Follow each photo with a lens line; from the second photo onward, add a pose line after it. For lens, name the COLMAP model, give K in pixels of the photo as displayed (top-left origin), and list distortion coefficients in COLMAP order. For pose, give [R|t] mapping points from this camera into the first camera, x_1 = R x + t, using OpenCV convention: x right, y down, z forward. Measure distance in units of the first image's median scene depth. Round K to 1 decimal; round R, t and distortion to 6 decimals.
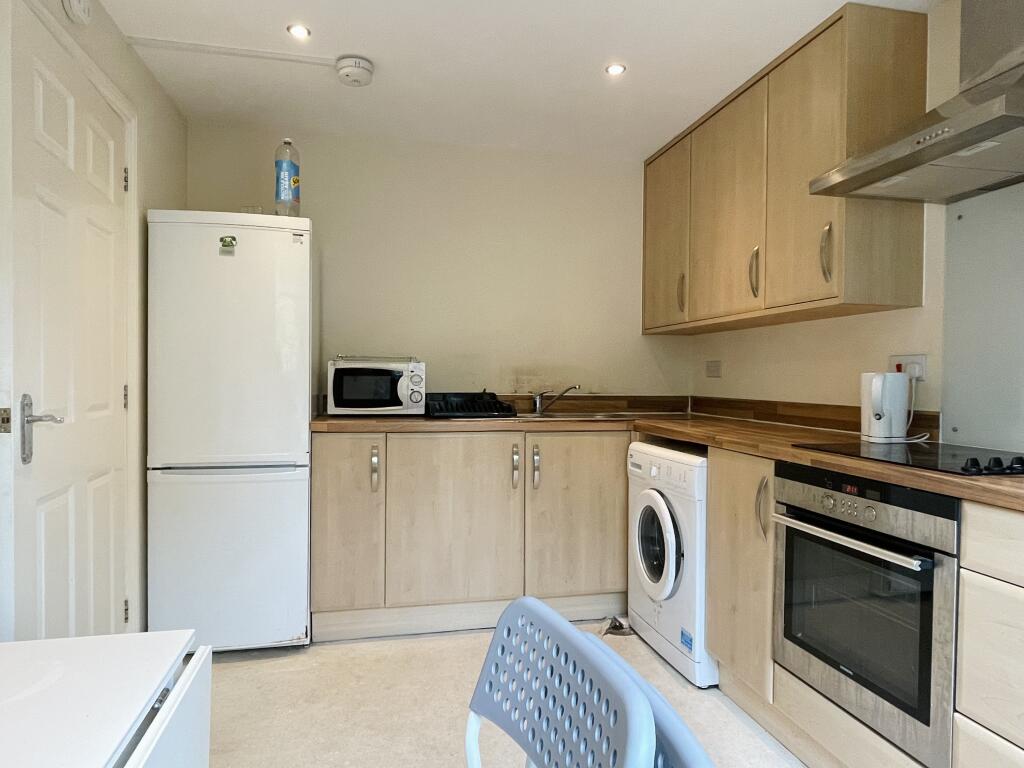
lens RADIAL K [[639.4, 0, 510.1], [0, 639.4, 386.3], [0, 0, 1]] dist [-0.002068, -0.000826]
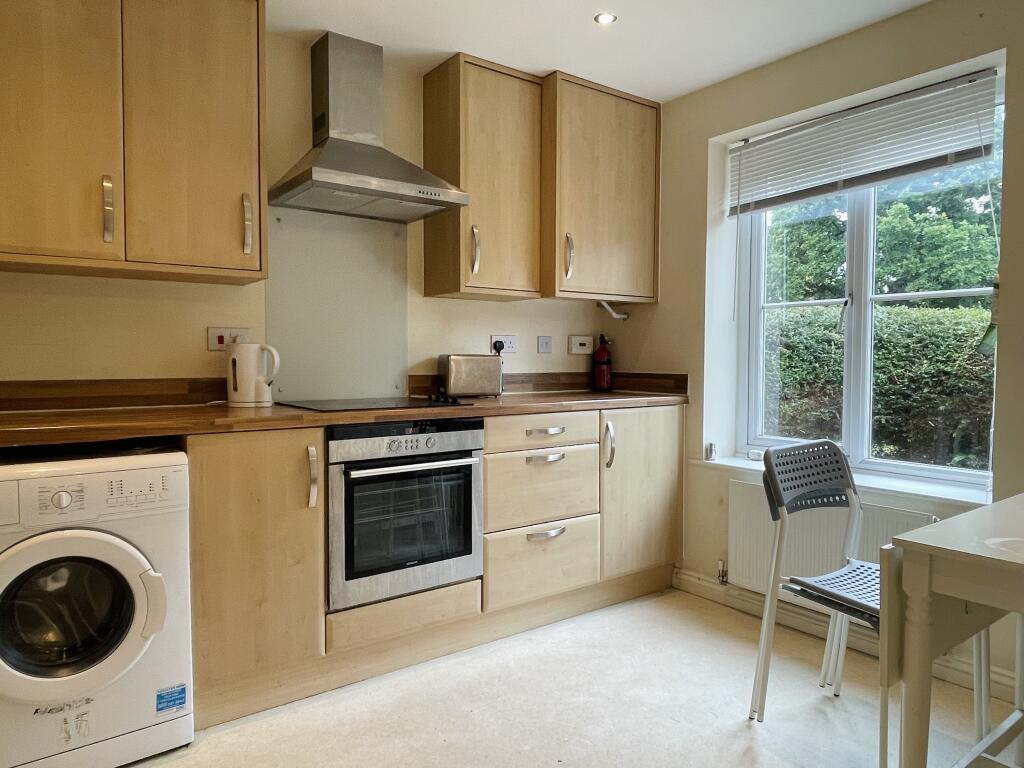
lens RADIAL K [[679.3, 0, 510.8], [0, 679.3, 379.5], [0, 0, 1]] dist [-0.002136, -0.001146]
pose [[-0.396352, -0.046809, 0.916905, -0.736769], [0.012519, 0.998331, 0.056378, -0.022660], [-0.918013, 0.033824, -0.395104, 1.155485]]
